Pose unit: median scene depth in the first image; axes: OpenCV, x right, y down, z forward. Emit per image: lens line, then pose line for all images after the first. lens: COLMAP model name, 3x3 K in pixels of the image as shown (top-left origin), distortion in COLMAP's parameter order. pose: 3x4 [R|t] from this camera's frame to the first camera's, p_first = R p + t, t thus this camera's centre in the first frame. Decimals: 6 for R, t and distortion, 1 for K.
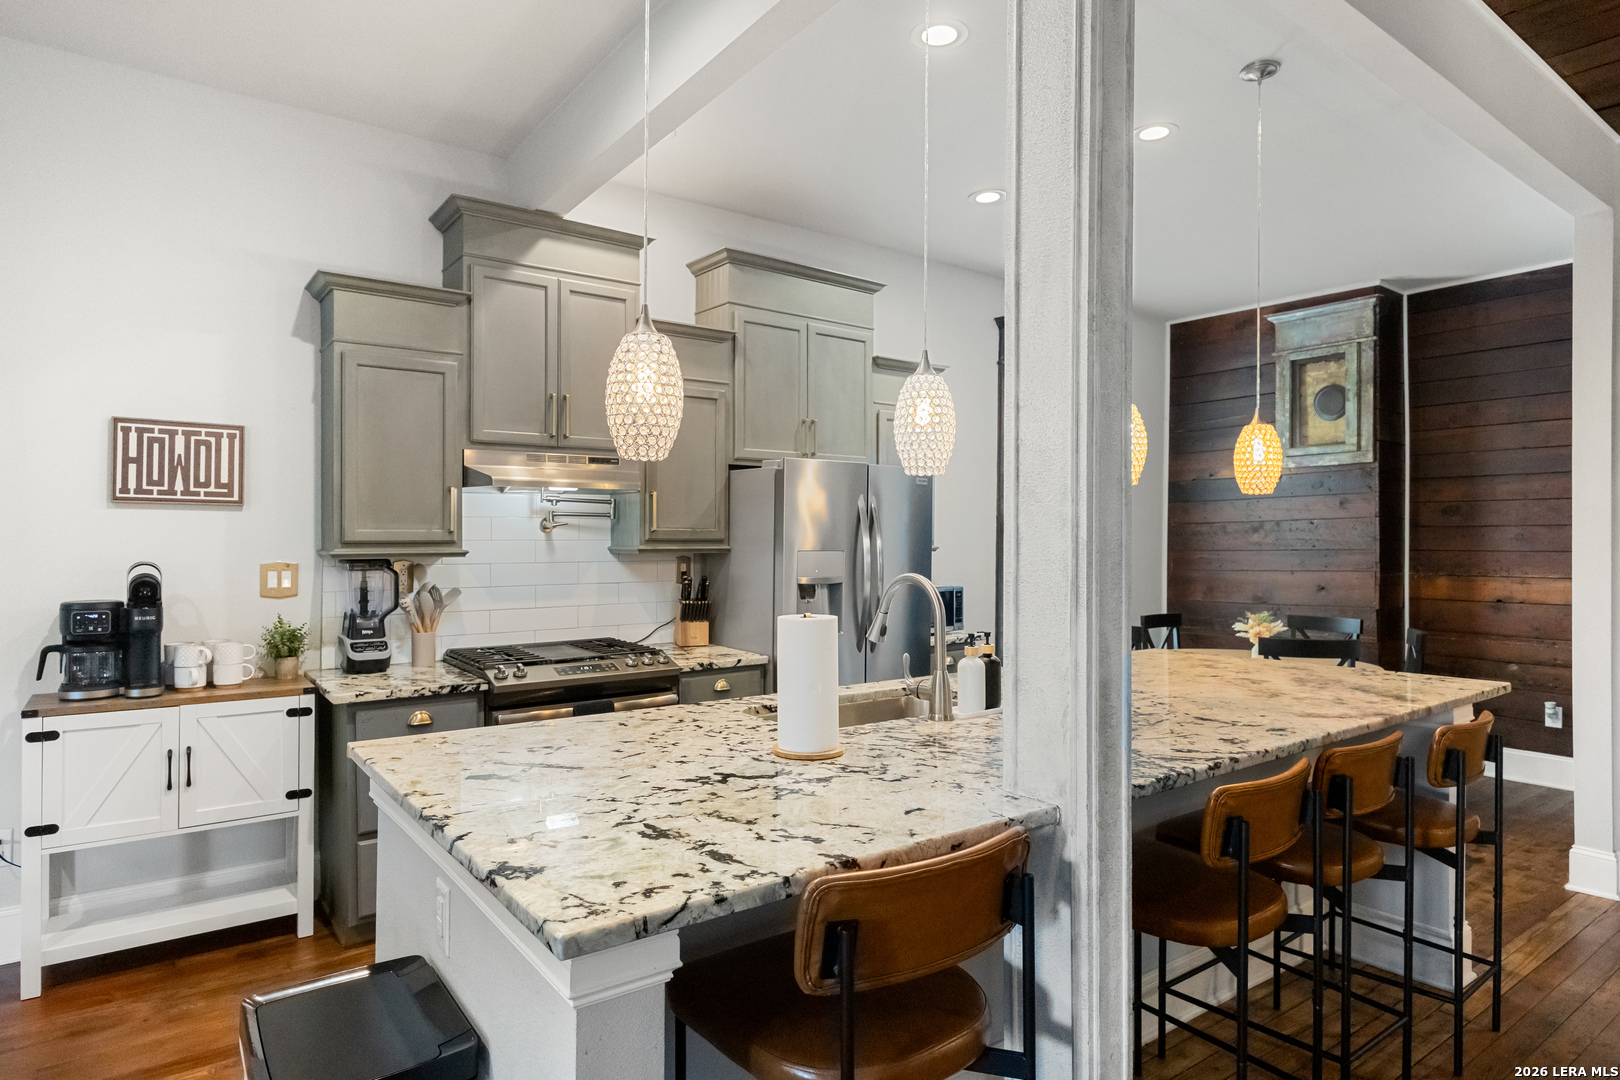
lens RADIAL K [[911.3, 0, 816.6], [0, 911.3, 537.5], [0, 0, 1]] dist [0.006441, -0.002310]
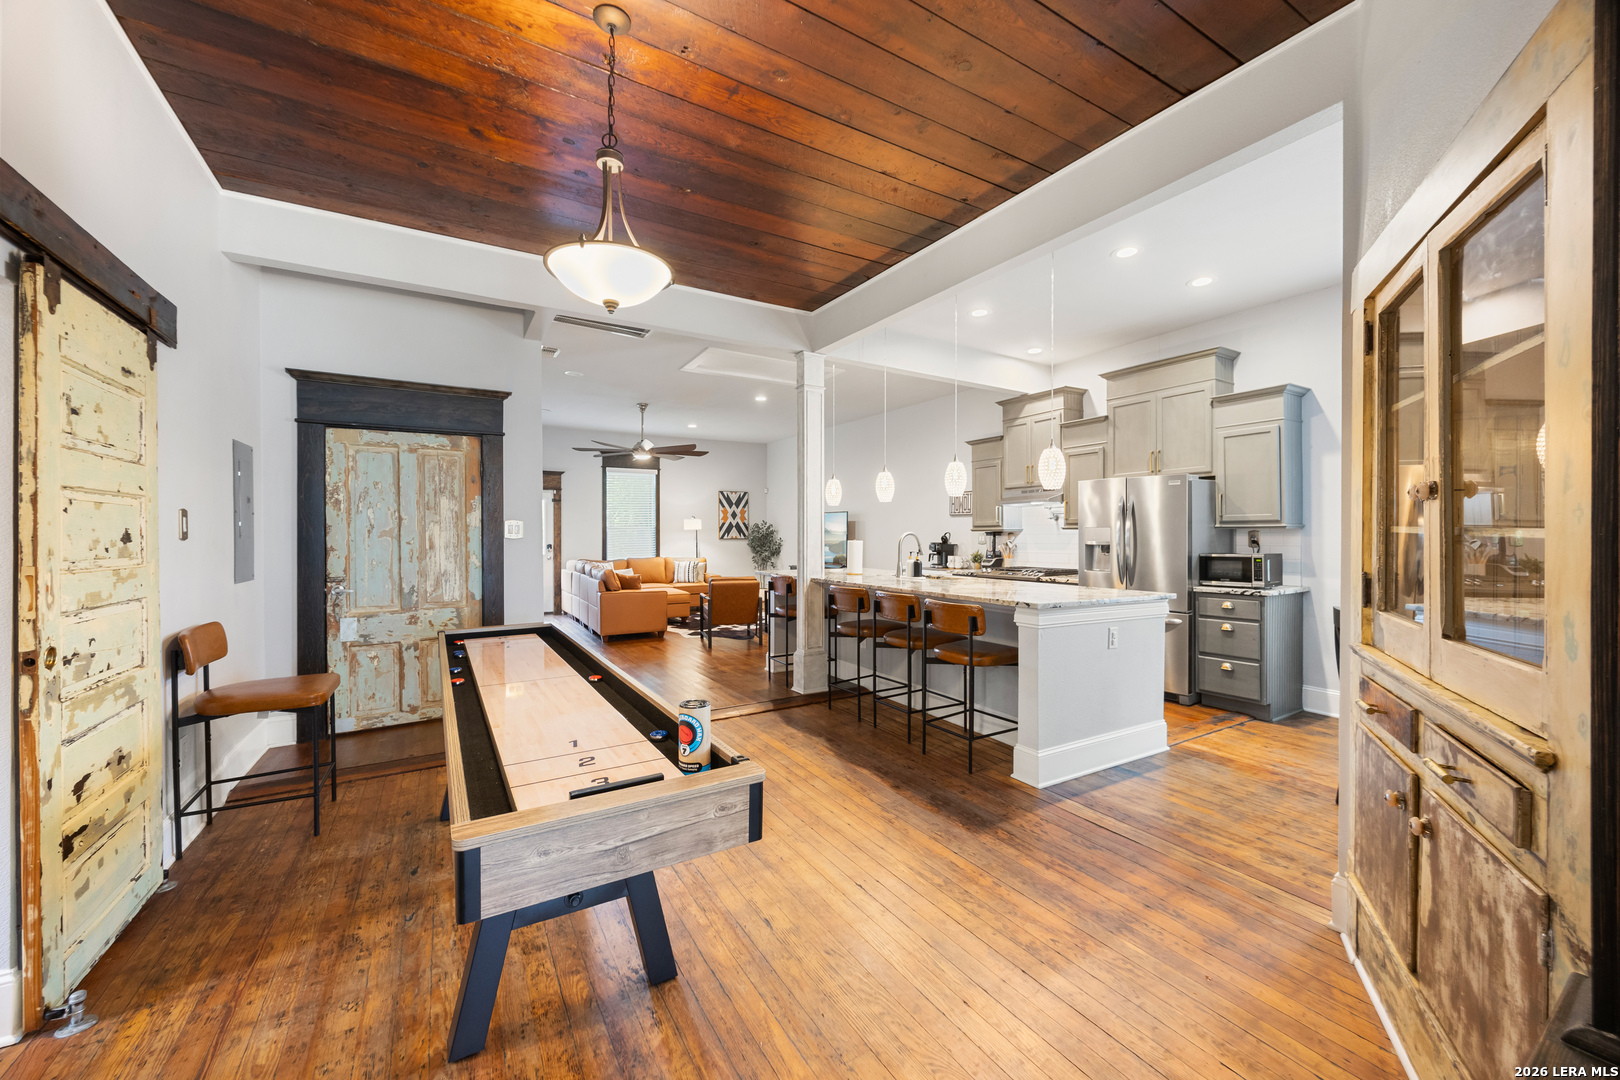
lens RADIAL K [[620.0, 0, 805.6], [0, 620.0, 535.2], [0, 0, 1]] dist [-0.001418, -0.000280]
pose [[-0.102938, -0.001814, -0.994686, 0.985380], [0.000442, 0.999998, -0.001869, 0.024125], [0.994688, -0.000632, -0.102937, 0.383084]]
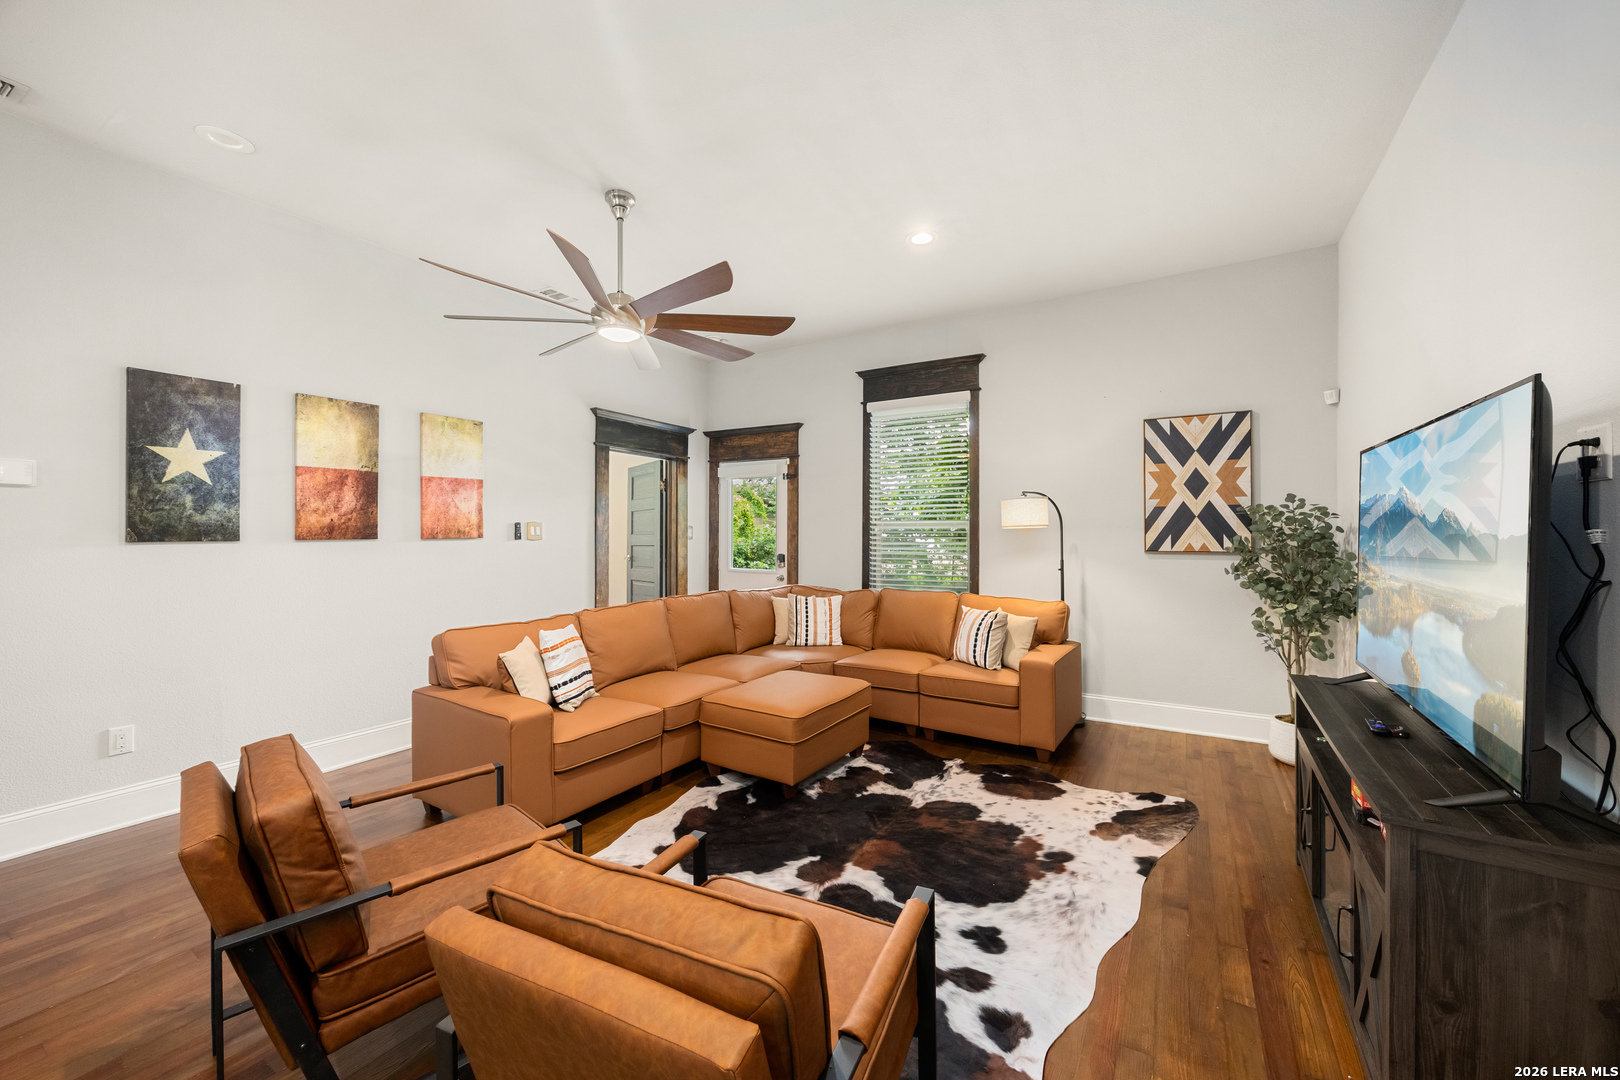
lens RADIAL K [[620.0, 0, 803.8], [0, 620.0, 531.4], [0, 0, 1]] dist [-0.001418, -0.000280]
pose [[-0.929195, -0.006567, -0.369531, -0.395658], [-0.005535, 0.999977, -0.003853, 0.012739], [0.369548, -0.001534, -0.929210, 0.424574]]
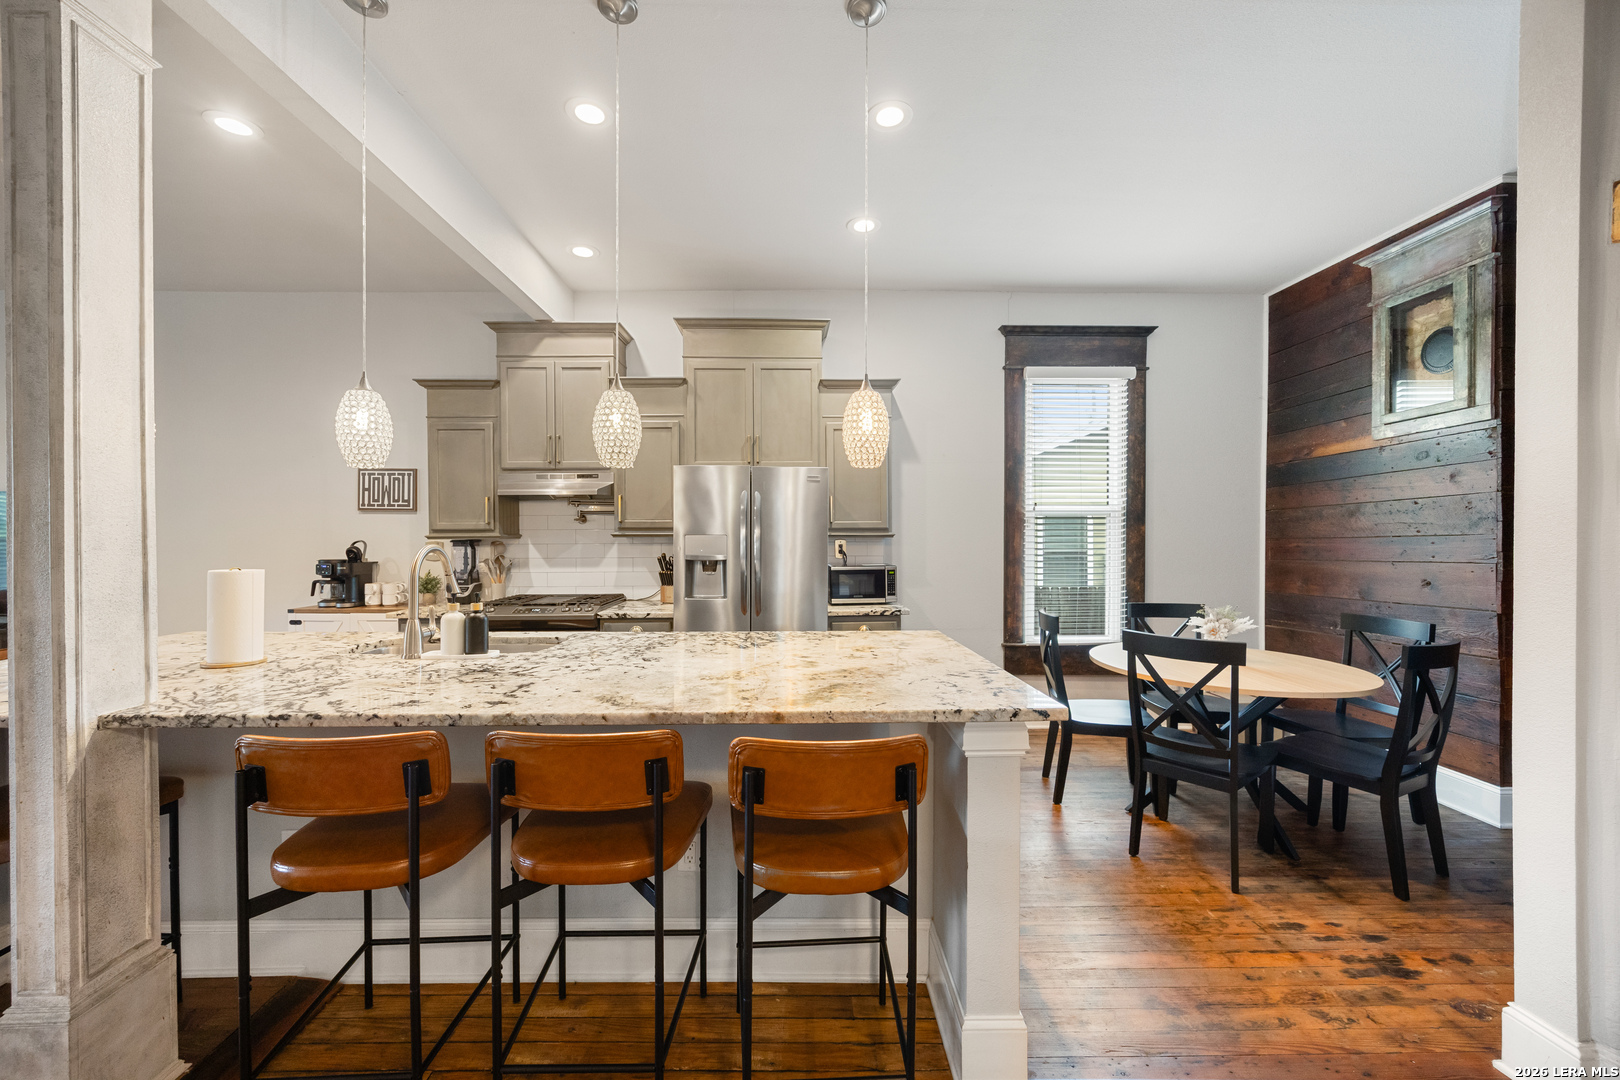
lens RADIAL K [[620.0, 0, 808.4], [0, 620.0, 540.1], [0, 0, 1]] dist [-0.001418, -0.000280]
pose [[0.812821, -0.001485, -0.582512, 0.467245], [0.004023, 0.999987, 0.003063, 0.014449], [0.582500, -0.004833, 0.812816, 0.263595]]
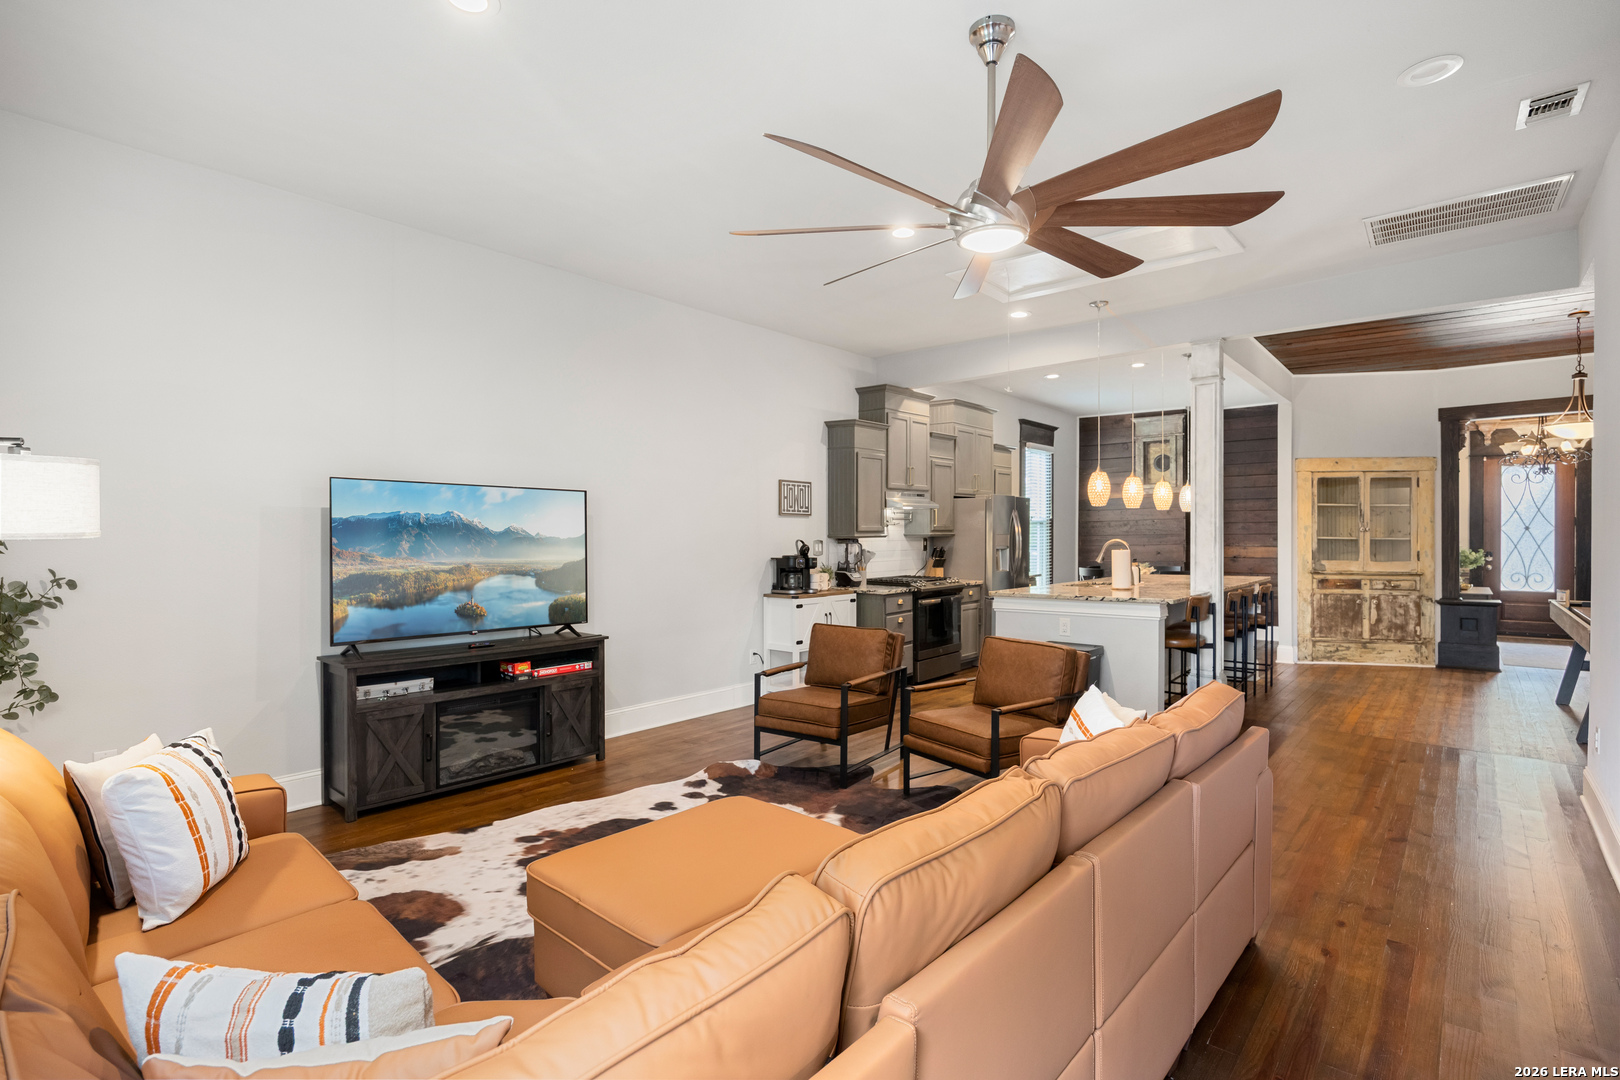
lens RADIAL K [[789.6, 0, 817.7], [0, 789.6, 537.0], [0, 0, 1]] dist [-0.000377, -0.001375]
pose [[0.972174, -0.007381, 0.234145, -0.660899], [0.006545, 0.999969, 0.004344, 0.006375], [-0.234169, -0.002690, 0.972192, -0.593860]]
